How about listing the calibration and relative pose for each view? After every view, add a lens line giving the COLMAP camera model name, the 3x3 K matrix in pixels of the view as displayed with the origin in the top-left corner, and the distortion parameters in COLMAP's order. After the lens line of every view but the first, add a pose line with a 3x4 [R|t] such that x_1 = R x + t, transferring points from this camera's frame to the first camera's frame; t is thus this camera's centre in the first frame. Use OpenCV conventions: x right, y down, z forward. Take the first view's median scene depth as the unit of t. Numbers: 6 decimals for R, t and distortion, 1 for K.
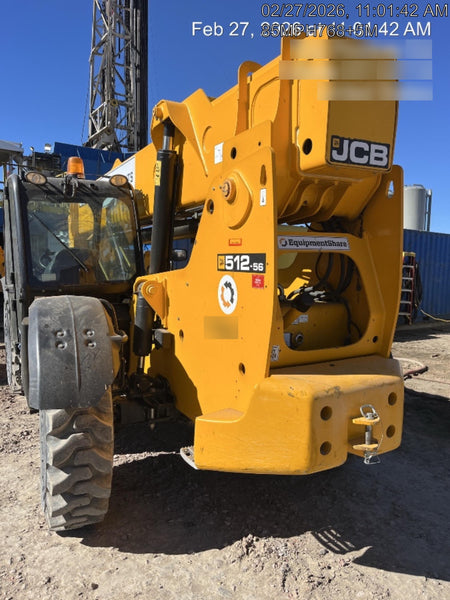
lens RADIAL K [[462.9, 0, 264.6], [0, 462.9, 300.5], [0, 0, 1]] dist [0.003968, -0.003251]
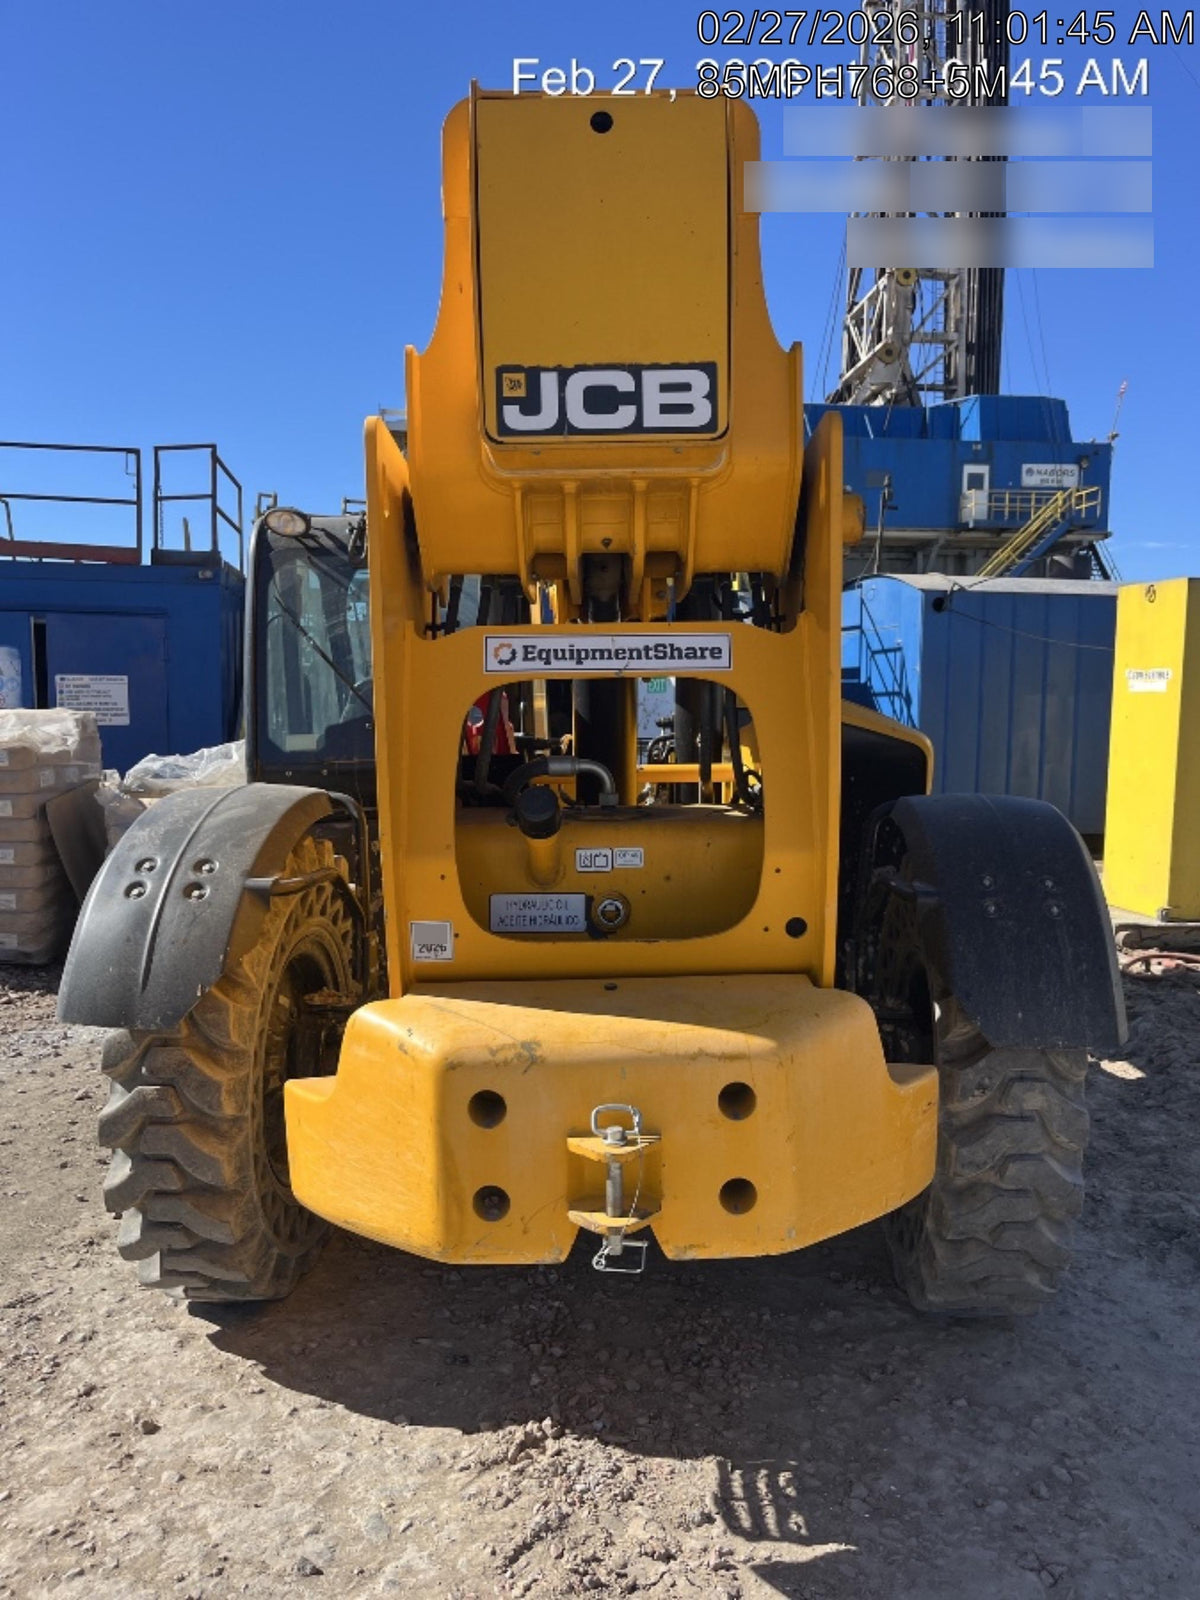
lens RADIAL K [[1251.7, 0, 600.0], [0, 1251.7, 800.0], [0, 0, 1]] dist [0.008079, 0.007296]
pose [[0.878102, 0.024904, -0.477825, 0.588610], [-0.026684, 0.999639, 0.003064, -0.010285], [0.477729, 0.010059, 0.878450, 0.128341]]
